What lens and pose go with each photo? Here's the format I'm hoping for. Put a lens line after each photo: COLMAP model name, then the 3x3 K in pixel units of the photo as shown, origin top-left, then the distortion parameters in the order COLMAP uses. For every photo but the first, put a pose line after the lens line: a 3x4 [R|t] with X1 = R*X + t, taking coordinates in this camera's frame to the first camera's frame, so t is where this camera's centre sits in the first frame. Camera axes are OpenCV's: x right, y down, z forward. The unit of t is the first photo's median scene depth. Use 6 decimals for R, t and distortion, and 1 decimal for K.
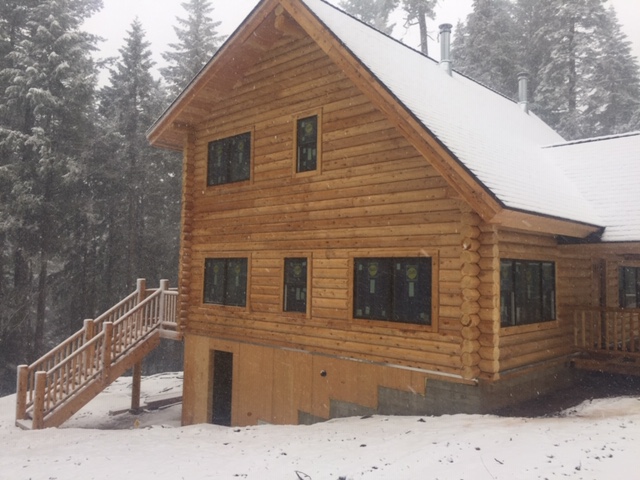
lens RADIAL K [[551.6, 0, 320.0], [0, 551.6, 240.0], [0, 0, 1]] dist [0.087996, -0.129478]
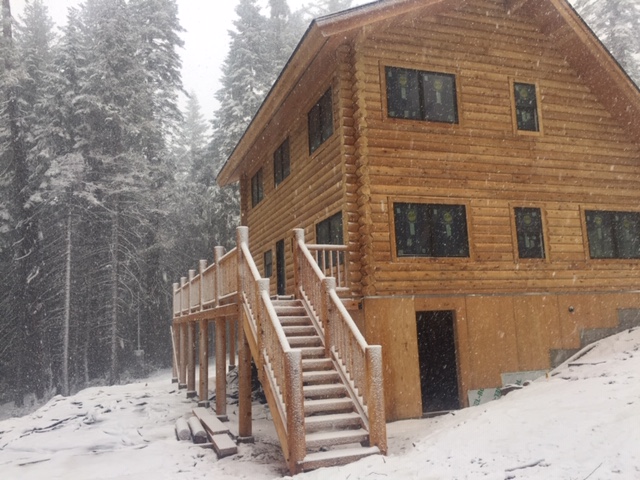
lens RADIAL K [[551.6, 0, 320.0], [0, 551.6, 240.0], [0, 0, 1]] dist [0.087996, -0.129478]
pose [[0.437592, 0.099190, 0.893686, -1.169808], [-0.004802, 0.994141, -0.107988, 0.211326], [-0.899161, 0.042963, 0.435504, 0.896049]]
